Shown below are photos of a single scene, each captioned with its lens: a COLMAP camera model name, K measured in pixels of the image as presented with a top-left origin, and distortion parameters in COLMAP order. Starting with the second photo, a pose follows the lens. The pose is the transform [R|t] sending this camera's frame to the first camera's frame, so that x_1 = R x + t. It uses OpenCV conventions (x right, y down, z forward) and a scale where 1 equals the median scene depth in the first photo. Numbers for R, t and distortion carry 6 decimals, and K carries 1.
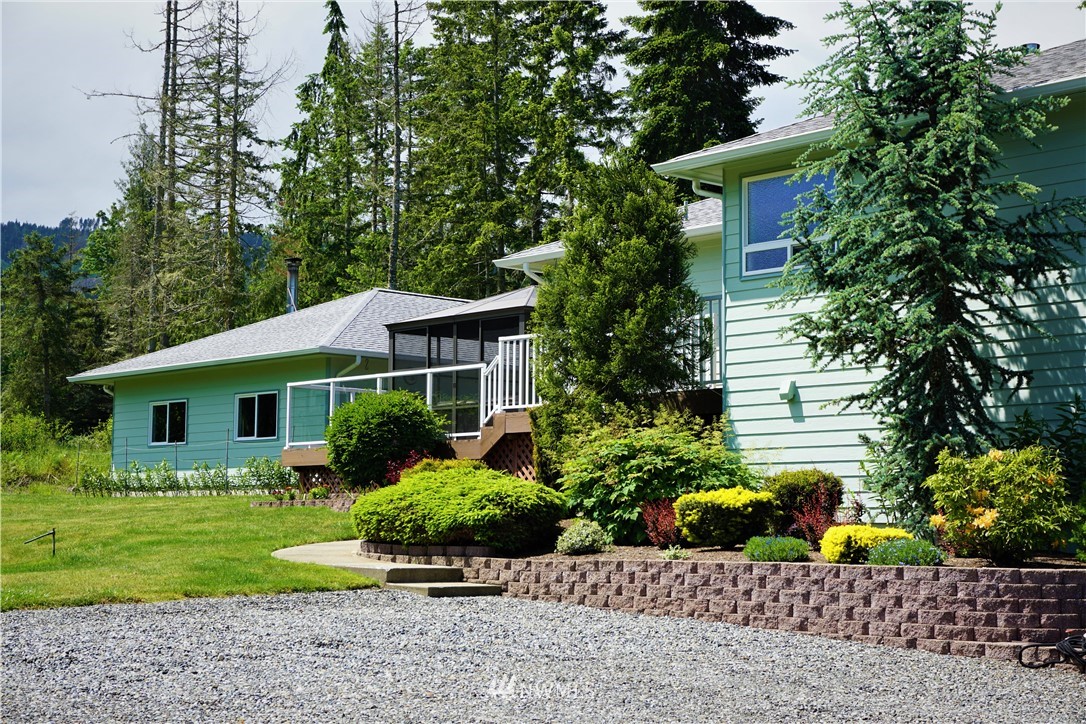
lens RADIAL K [[1801.3, 0, 543.0], [0, 1801.3, 362.0], [0, 0, 1]] dist [0.006839, -0.008154]
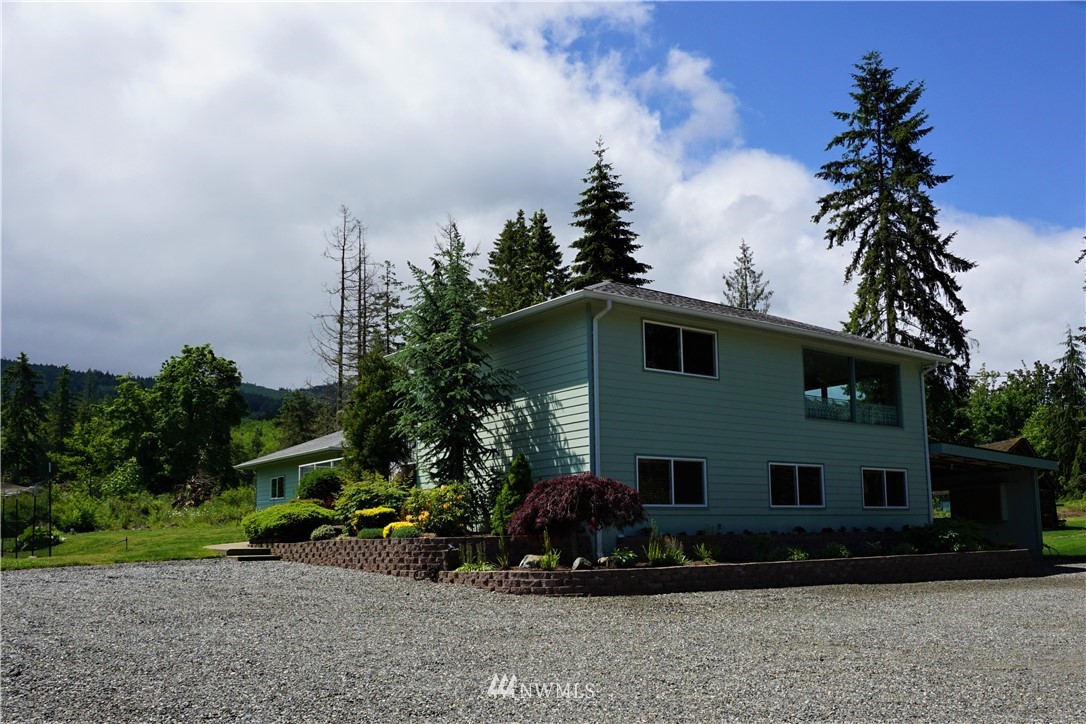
lens RADIAL K [[985.1, 0, 543.2], [0, 985.1, 435.4], [0, 0, 1]] dist [-0.064485, 0.004510]
pose [[0.998097, -0.035717, -0.050272, 0.193406], [0.034971, 0.999266, -0.015628, 0.004915], [0.050793, 0.013840, 0.998613, -0.088566]]
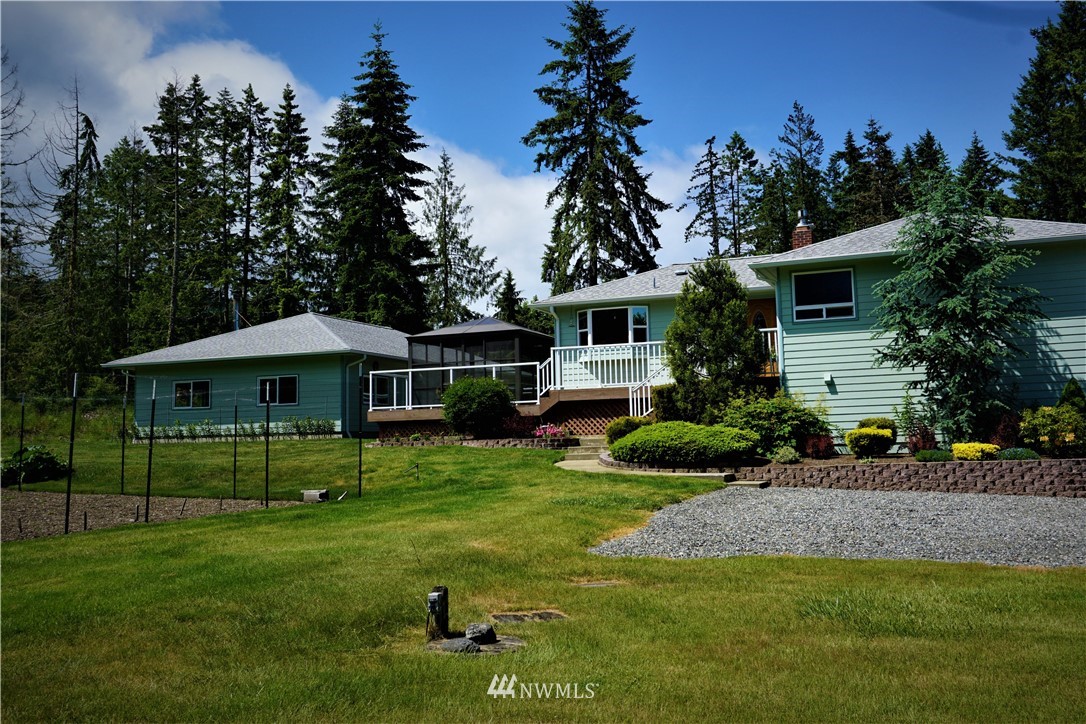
lens RADIAL K [[1044.3, 0, 543.9], [0, 1044.3, 326.0], [0, 0, 1]] dist [-0.032259, -0.006071]
pose [[0.872870, 0.027866, 0.487156, -0.716890], [-0.014268, 0.999399, -0.031602, -0.002536], [-0.487743, 0.020634, 0.872743, 0.131657]]
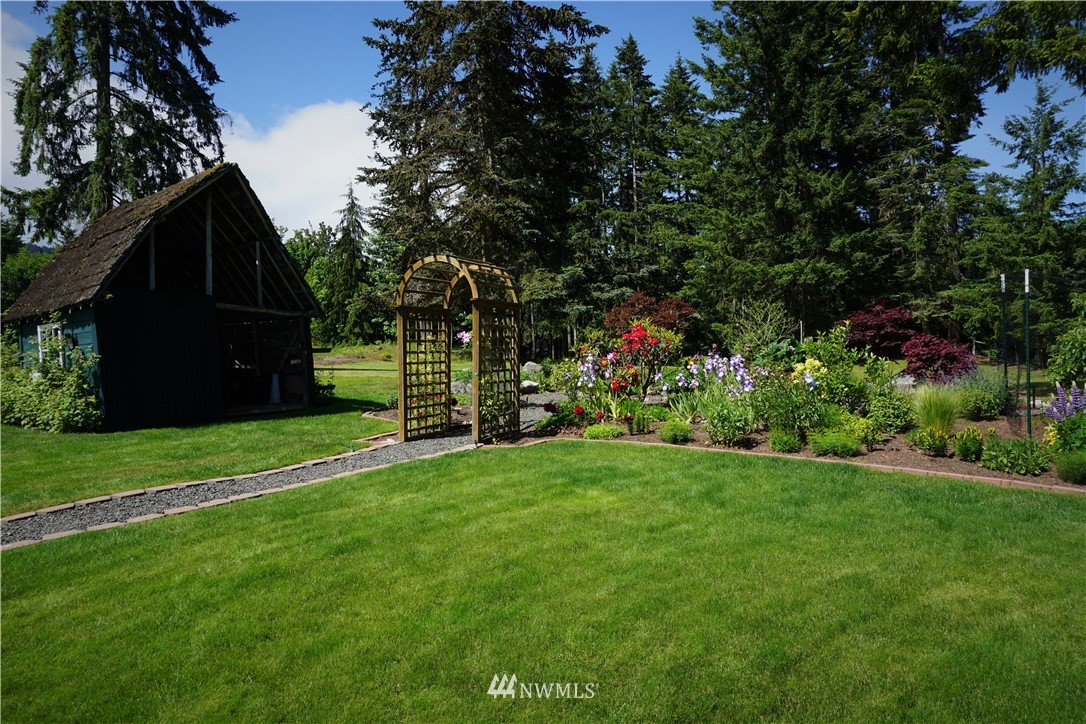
lens RADIAL K [[713.1, 0, 543.0], [0, 713.1, 362.0], [0, 0, 1]] dist [0.005346, 0.003567]
pose [[0.753949, -0.038568, 0.655800, 0.870512], [-0.017548, 0.996737, 0.078793, 0.109485], [-0.656698, -0.070914, 0.750812, 1.332546]]
